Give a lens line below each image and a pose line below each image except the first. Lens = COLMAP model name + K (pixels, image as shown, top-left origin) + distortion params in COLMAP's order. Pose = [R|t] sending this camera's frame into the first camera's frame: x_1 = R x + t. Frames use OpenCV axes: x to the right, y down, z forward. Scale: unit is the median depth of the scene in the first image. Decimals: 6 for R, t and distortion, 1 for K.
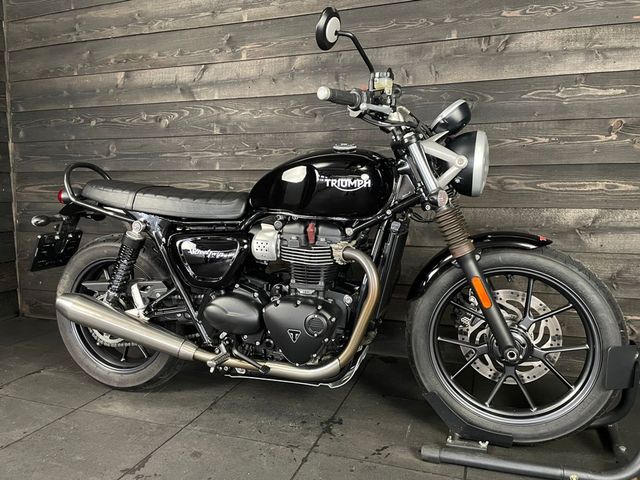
lens RADIAL K [[491.7, 0, 321.1], [0, 491.7, 234.9], [0, 0, 1]] dist [0.074170, -0.102158]
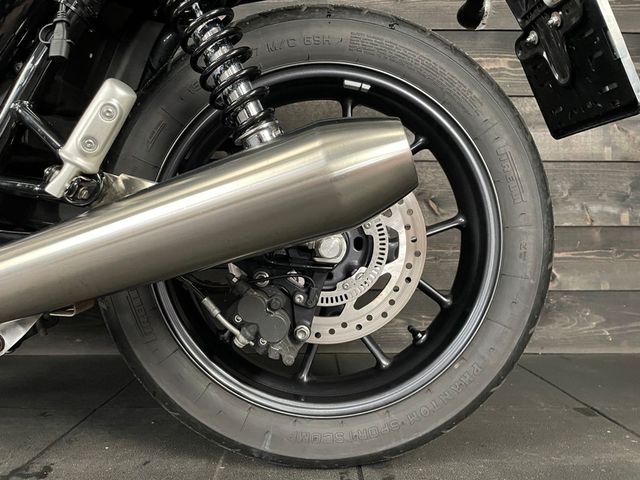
lens RADIAL K [[491.7, 0, 321.3], [0, 491.7, 244.7], [0, 0, 1]] dist [0.074170, -0.102158]
pose [[0.939653, 0.005261, 0.342088, 0.103977], [0.030754, 0.994535, -0.099772, 0.235012], [-0.340744, 0.104271, 0.934356, 0.522588]]
